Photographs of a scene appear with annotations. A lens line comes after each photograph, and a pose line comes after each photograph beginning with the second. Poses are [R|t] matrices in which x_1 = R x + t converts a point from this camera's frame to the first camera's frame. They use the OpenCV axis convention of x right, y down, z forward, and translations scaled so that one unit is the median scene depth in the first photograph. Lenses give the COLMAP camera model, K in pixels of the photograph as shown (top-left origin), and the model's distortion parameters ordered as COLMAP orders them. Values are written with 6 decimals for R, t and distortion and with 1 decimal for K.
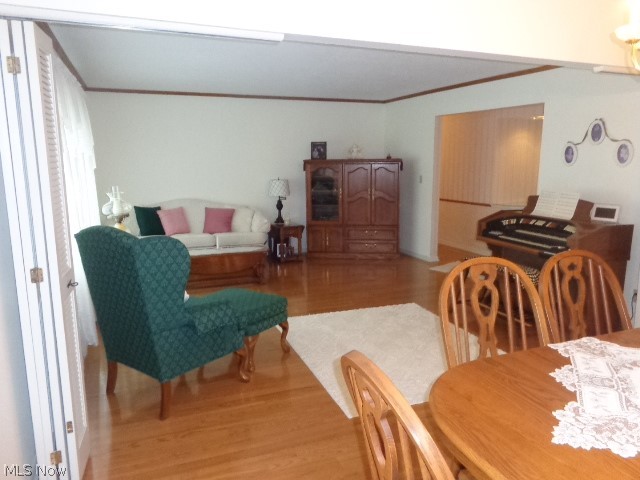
lens RADIAL K [[485.2, 0, 320.0], [0, 485.2, 240.0], [0, 0, 1]] dist [-0.005248, 0.007042]
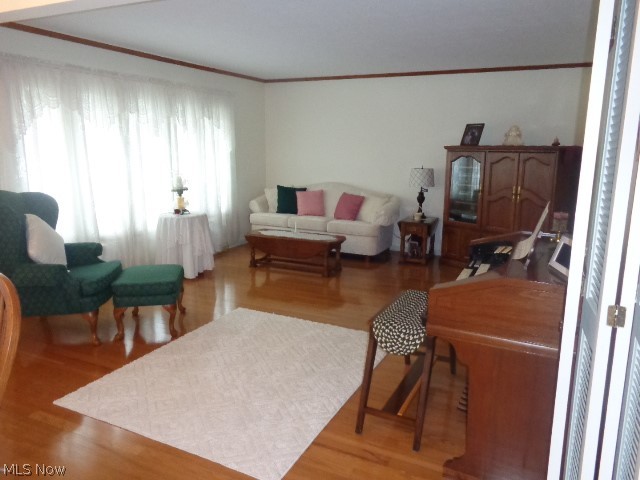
lens RADIAL K [[485.2, 0, 320.0], [0, 485.2, 240.0], [0, 0, 1]] dist [-0.005248, 0.007042]
pose [[0.678649, 0.153719, -0.718196, 0.441367], [-0.134989, 0.987300, 0.083761, -0.046080], [0.721951, 0.040104, 0.690781, 0.275686]]
